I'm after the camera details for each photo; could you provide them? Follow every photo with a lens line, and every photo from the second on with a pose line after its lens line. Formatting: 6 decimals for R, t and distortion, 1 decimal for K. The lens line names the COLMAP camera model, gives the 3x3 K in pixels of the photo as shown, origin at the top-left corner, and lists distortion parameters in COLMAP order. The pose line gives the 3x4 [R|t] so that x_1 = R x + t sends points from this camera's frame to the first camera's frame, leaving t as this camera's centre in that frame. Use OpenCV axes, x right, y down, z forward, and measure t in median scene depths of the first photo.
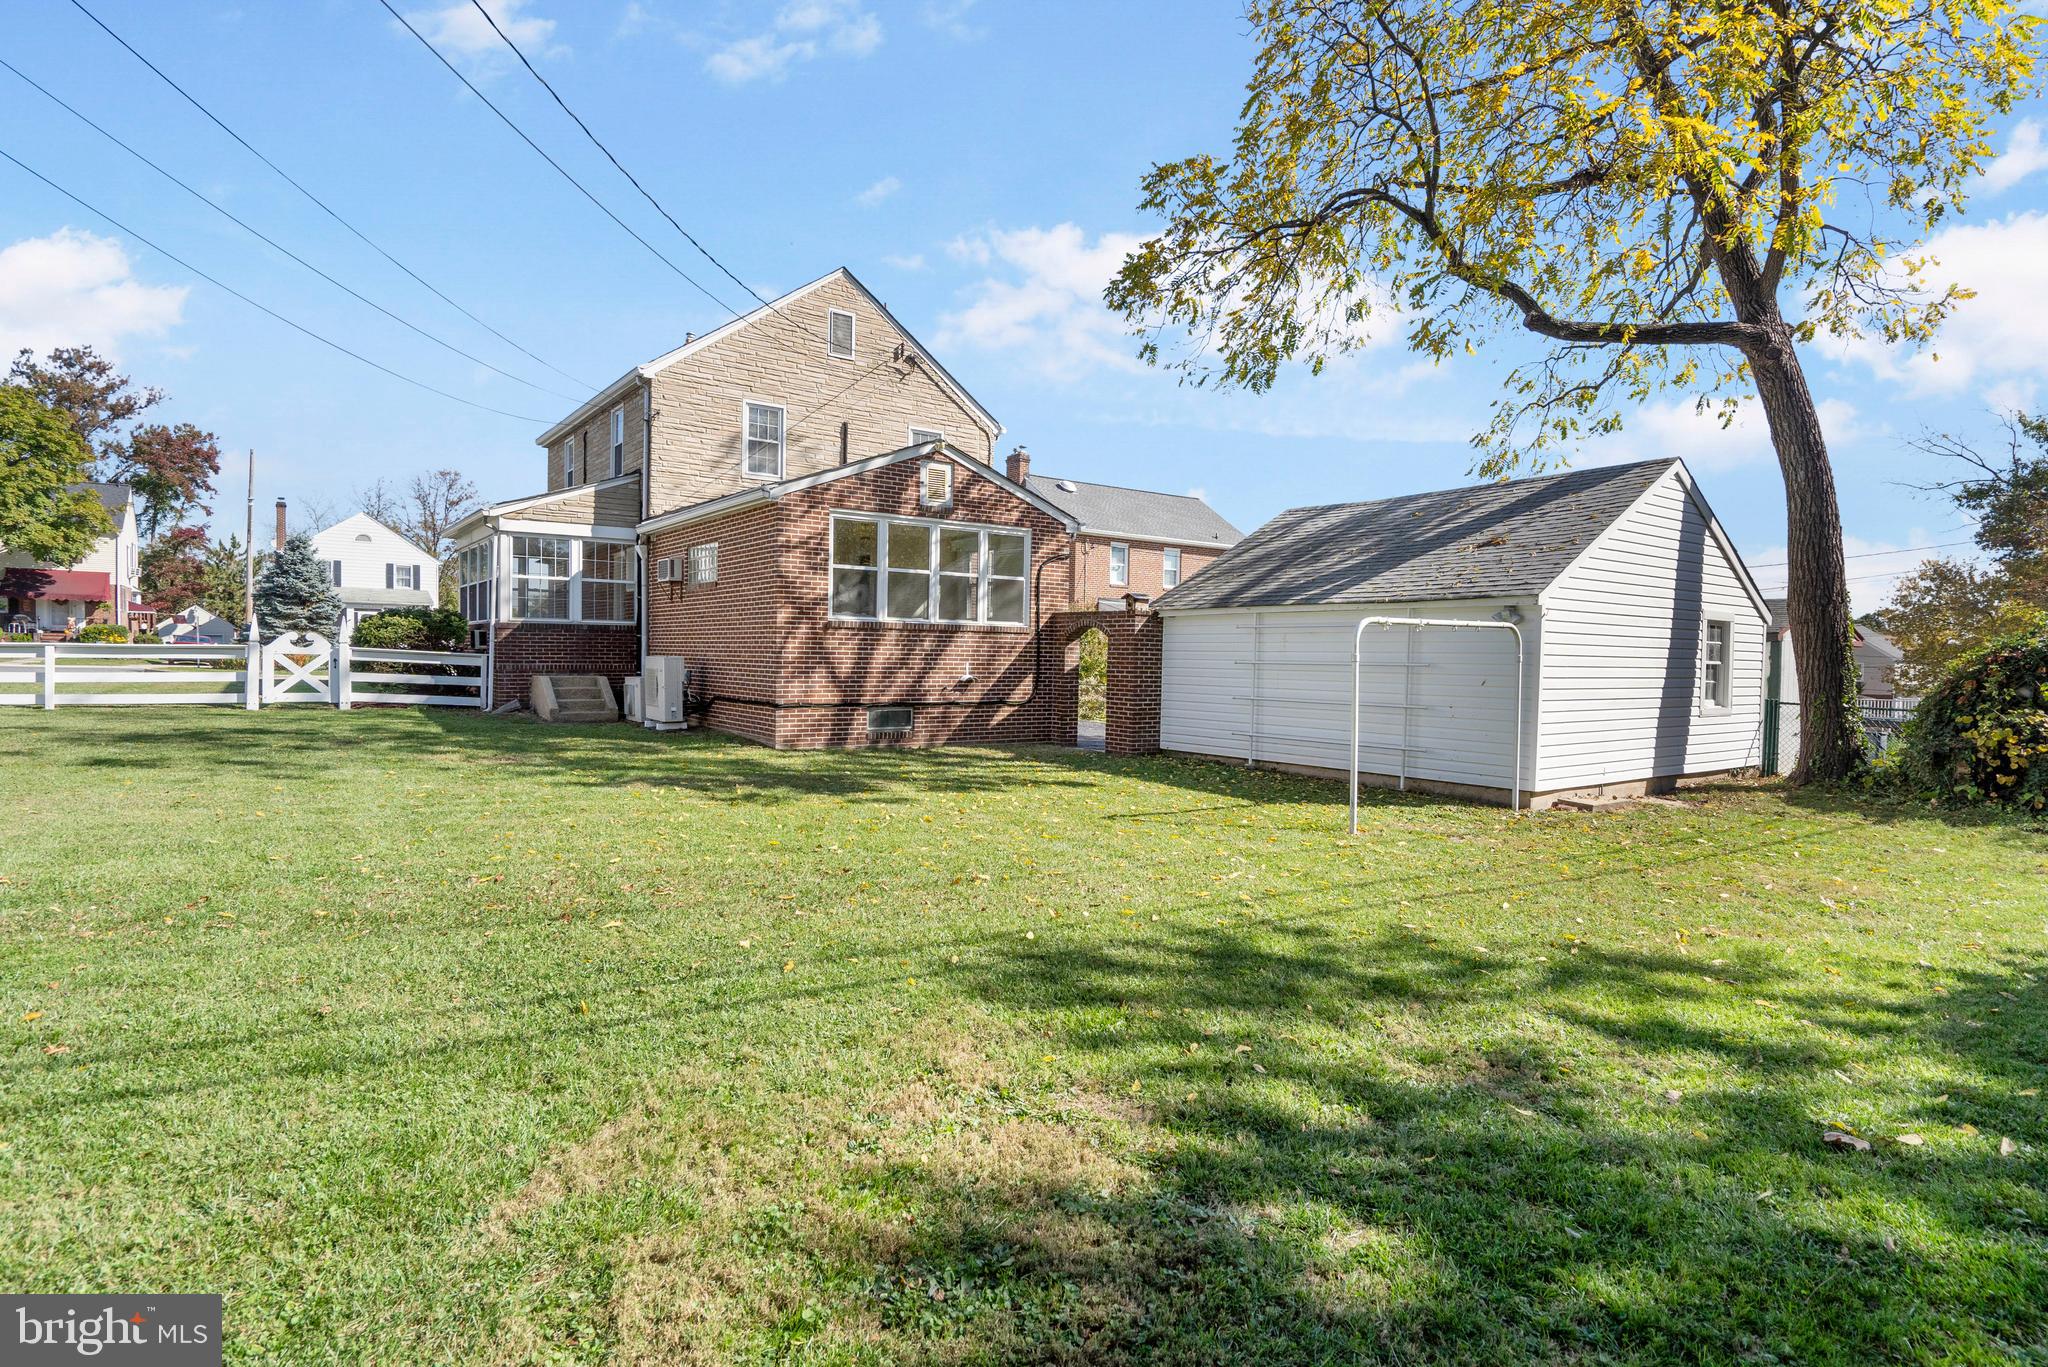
lens RADIAL K [[1049.1, 0, 1020.1], [0, 1049.1, 682.2], [0, 0, 1]] dist [0.004899, 0.002363]
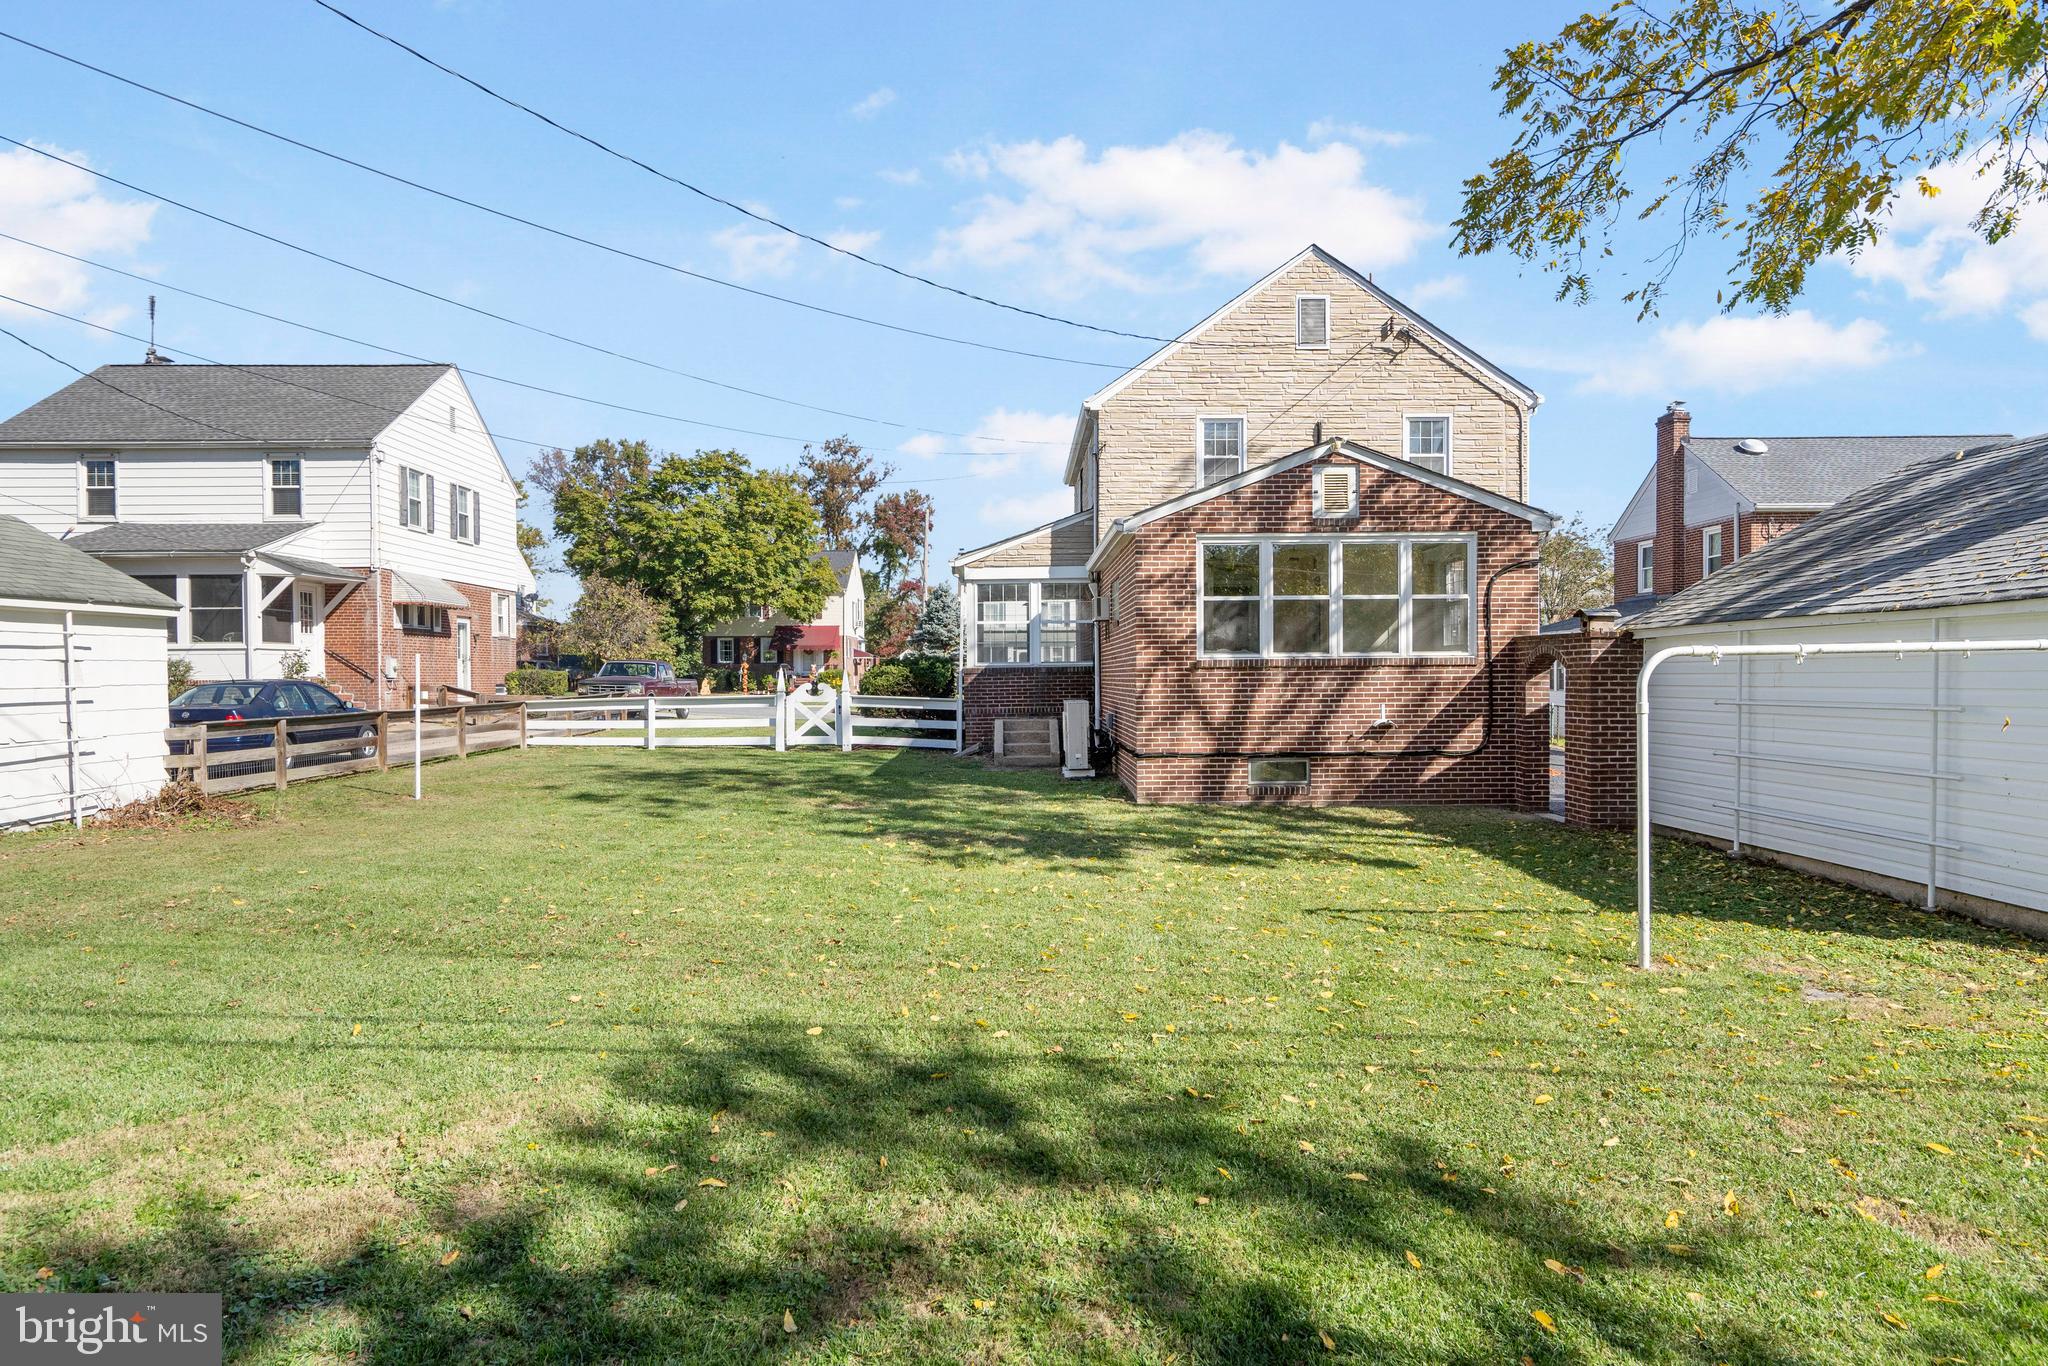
lens RADIAL K [[1203.0, 0, 1031.1], [0, 1203.0, 682.9], [0, 0, 1]] dist [0.012522, 0.001888]
pose [[0.816588, -0.020386, -0.576860, 0.256547], [0.007344, 0.999662, -0.024931, -0.013260], [0.577174, 0.016122, 0.816462, 0.072720]]
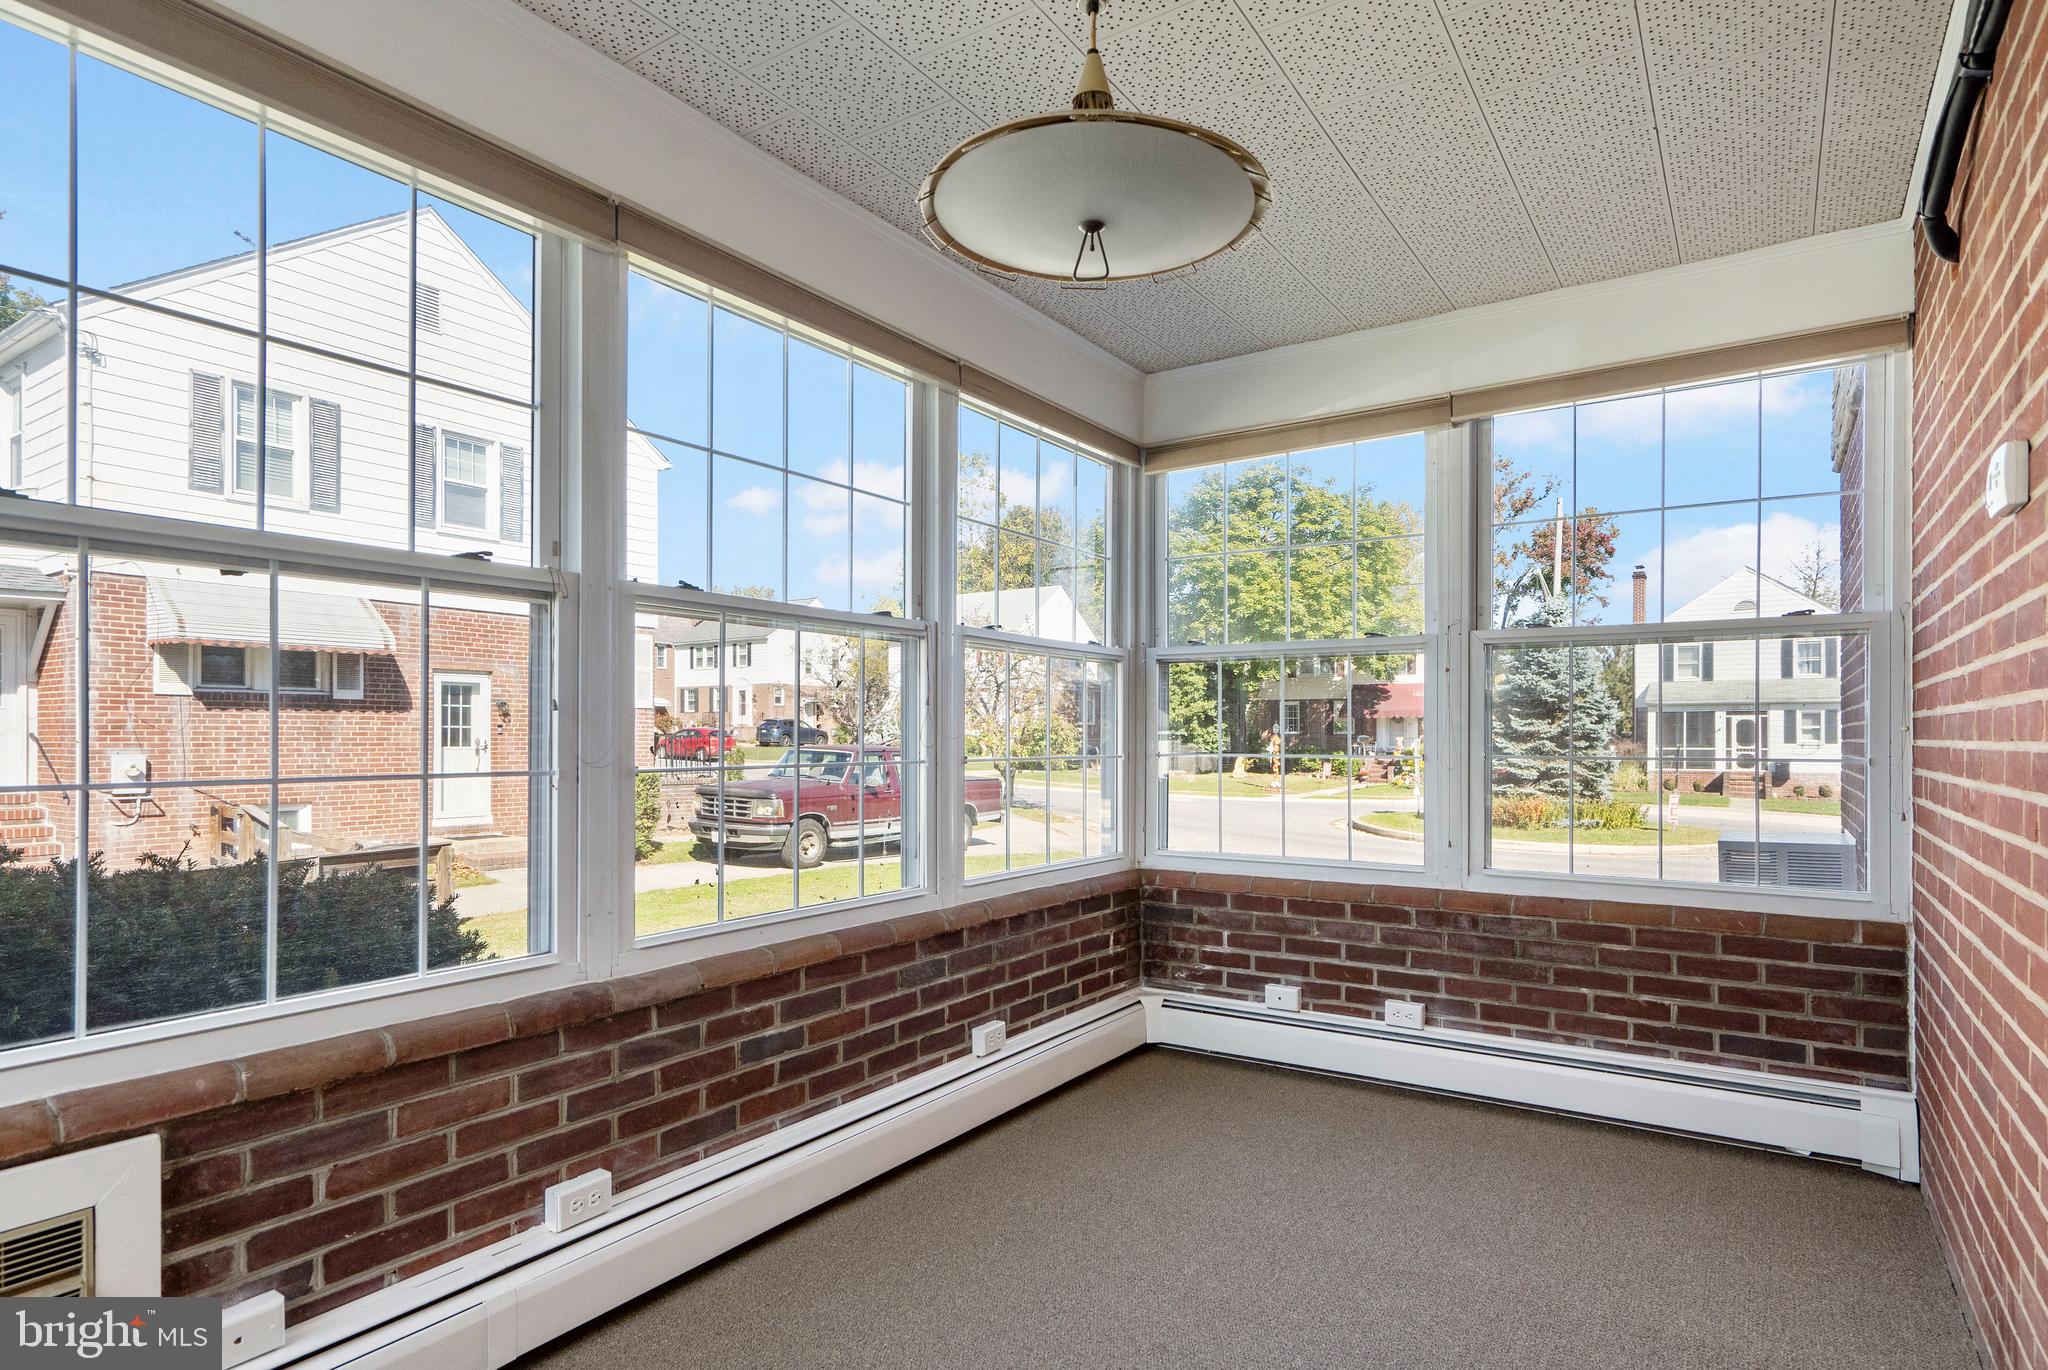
lens RADIAL K [[1088.5, 0, 1062.2], [0, 1088.5, 734.8], [0, 0, 1]] dist [-0.021936, 0.000298]
pose [[0.358899, -0.020585, -0.933149, -0.463742], [-0.017010, 0.999446, -0.028590, -0.092802], [0.933221, 0.026134, 0.358350, 1.175329]]
